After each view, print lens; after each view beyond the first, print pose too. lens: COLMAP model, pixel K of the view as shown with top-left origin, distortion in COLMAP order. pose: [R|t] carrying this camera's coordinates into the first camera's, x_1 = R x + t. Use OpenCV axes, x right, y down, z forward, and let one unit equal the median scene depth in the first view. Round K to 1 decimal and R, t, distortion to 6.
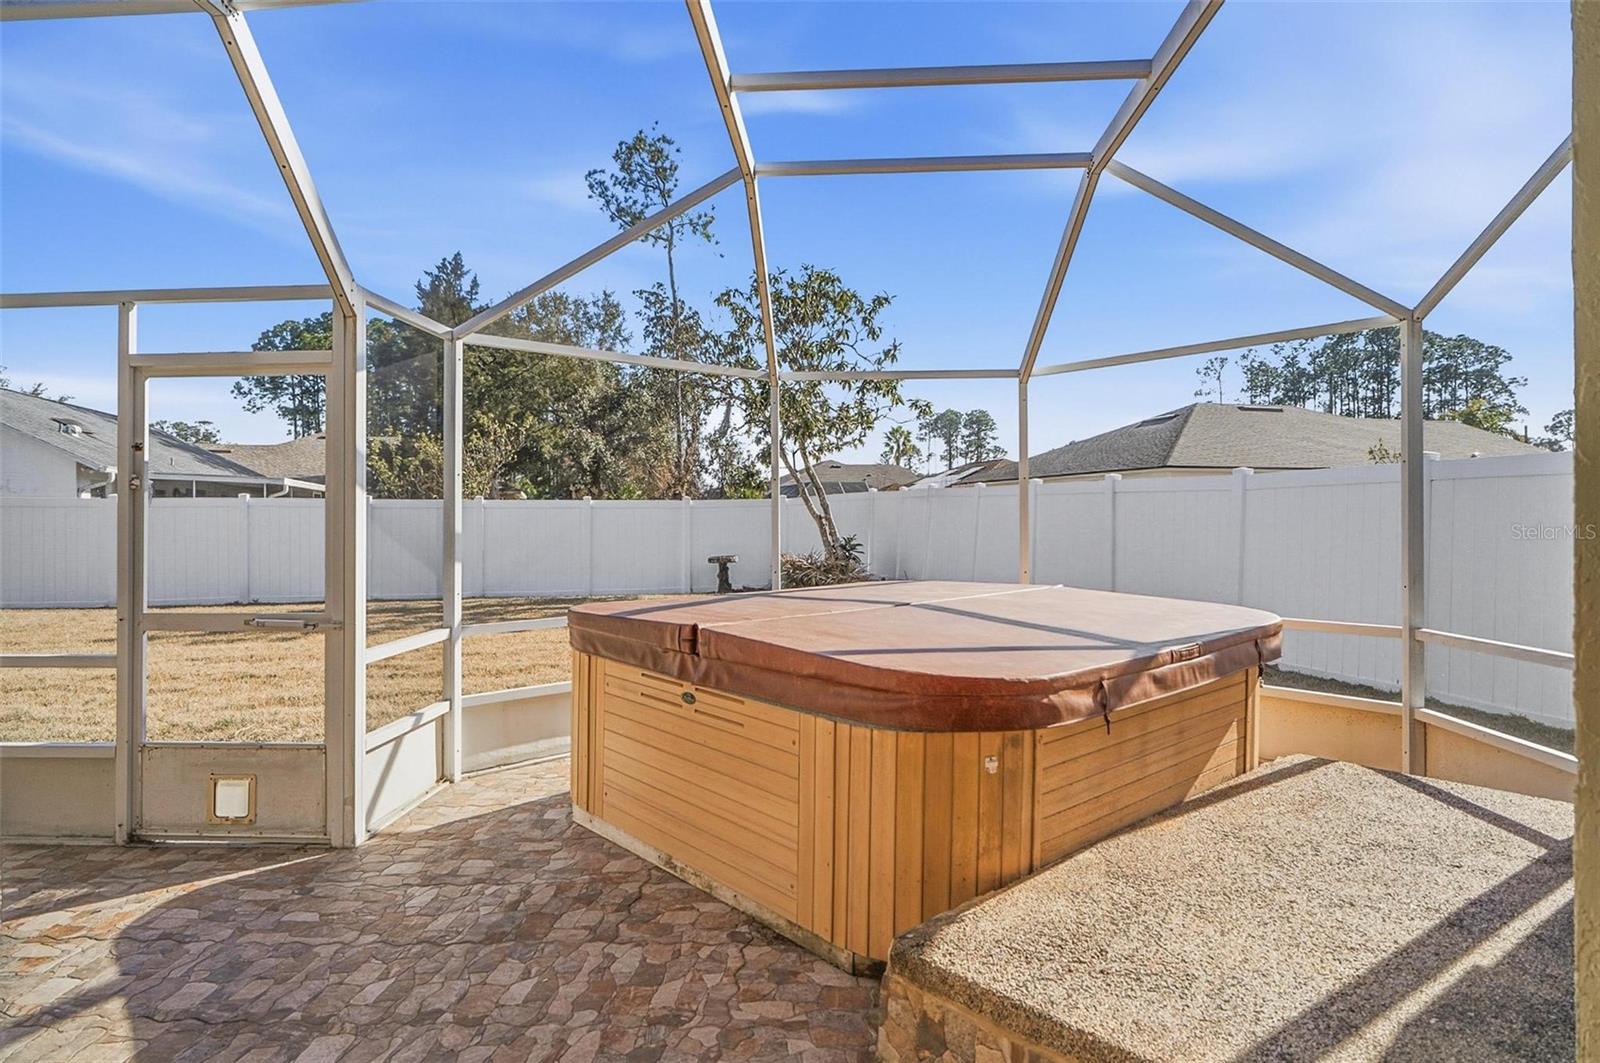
lens RADIAL K [[880.3, 0, 800.0], [0, 880.3, 531.5], [0, 0, 1]] dist [0.000595, -0.000256]
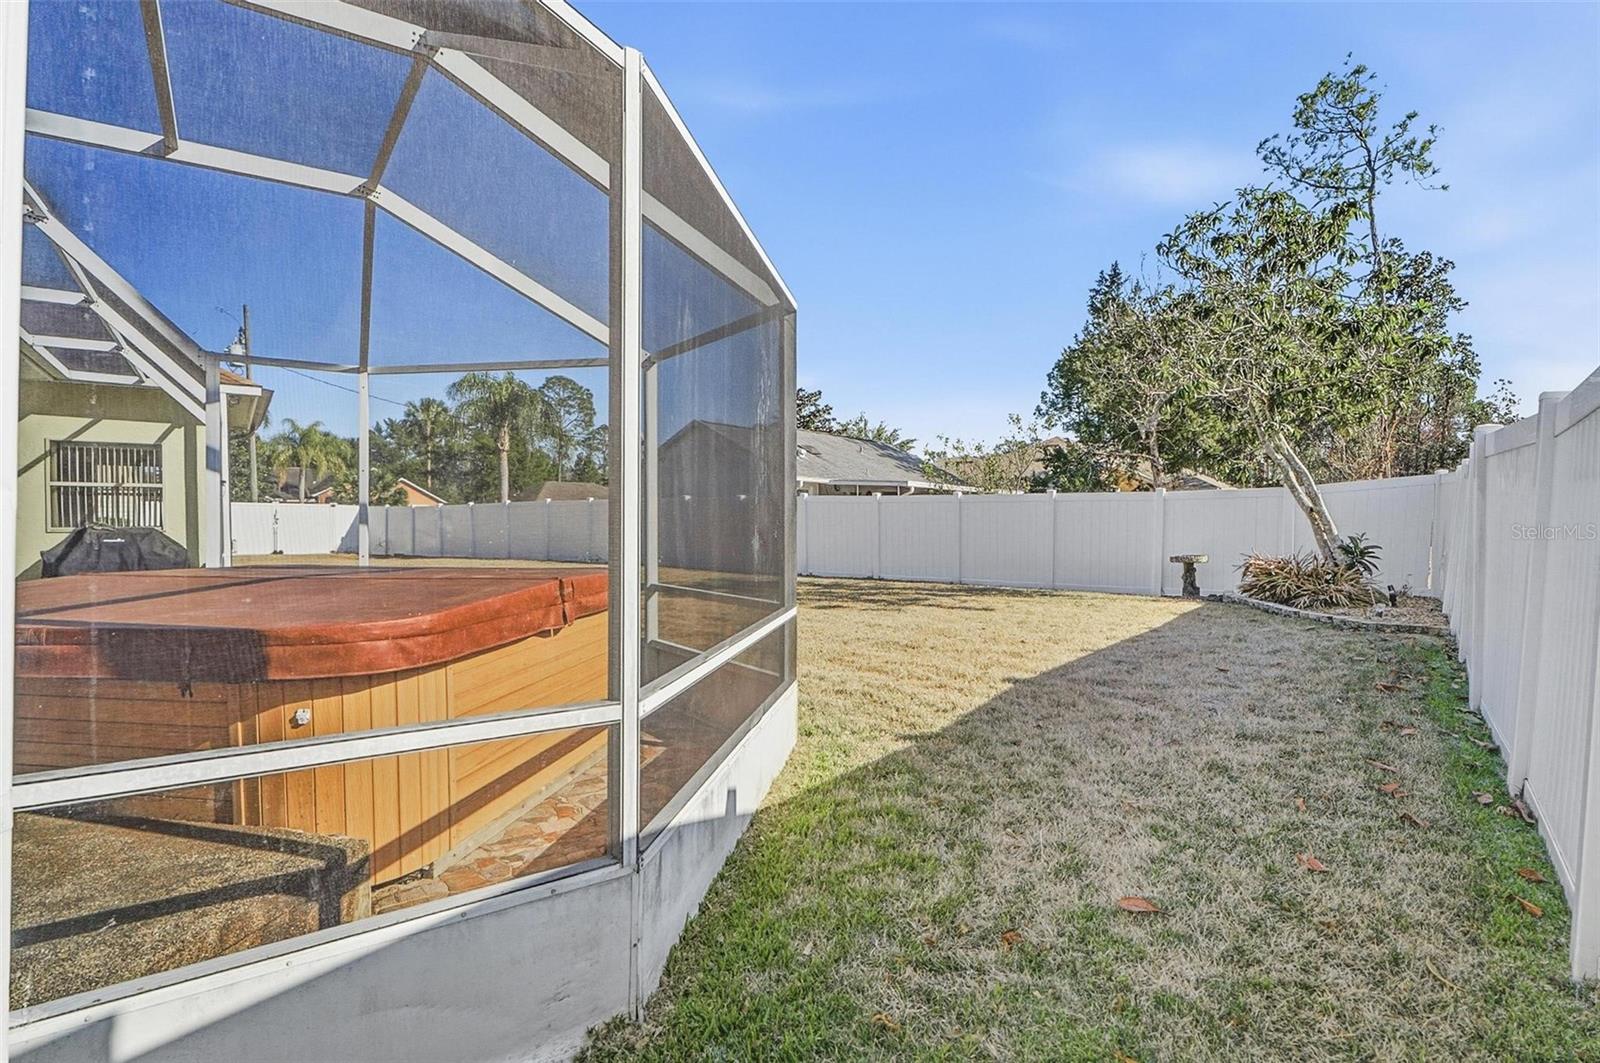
lens RADIAL K [[804.7, 0, 800.0], [0, 804.7, 531.5], [0, 0, 1]] dist [-0.000200, -0.000139]
pose [[0.622327, 0.019543, -0.782513, 1.355362], [-0.015325, 0.999801, 0.012782, 0.002528], [0.782607, 0.004038, 0.622503, 0.950250]]
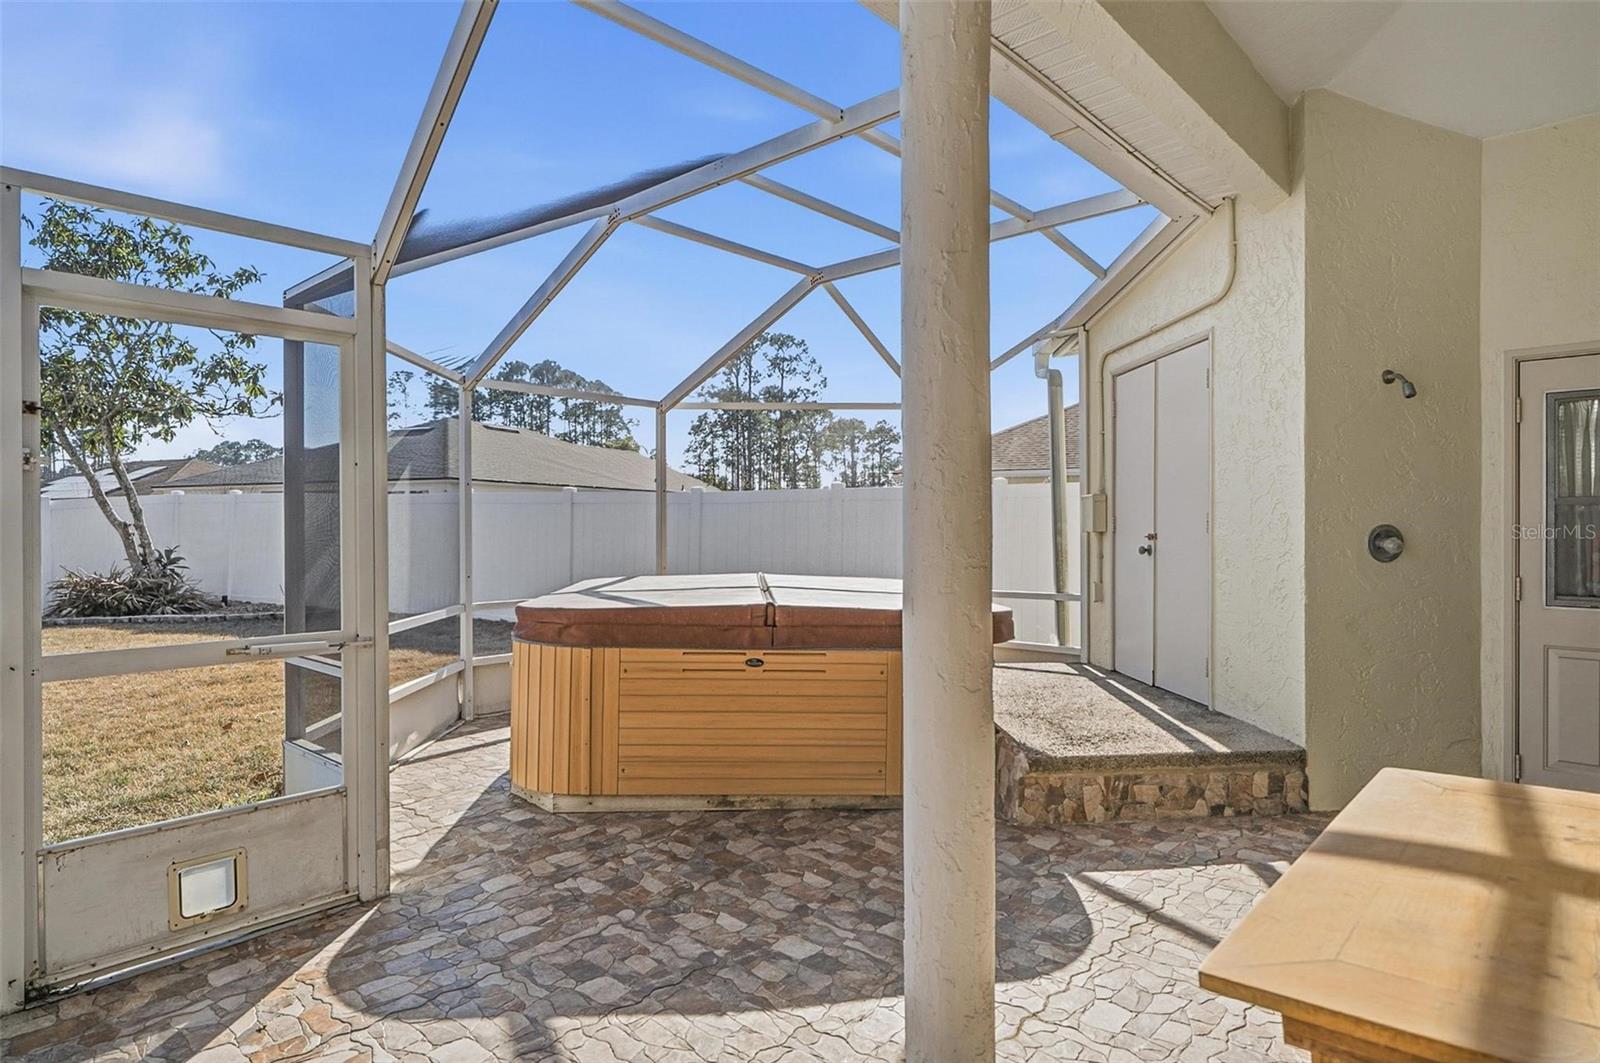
lens RADIAL K [[873.0, 0, 800.0], [0, 873.0, 531.5], [0, 0, 1]] dist [0.003214, -0.000314]
pose [[0.637504, -0.002445, 0.770443, -0.899293], [0.011307, 0.999917, -0.006184, 0.007507], [-0.770364, 0.012654, 0.637479, 0.123562]]
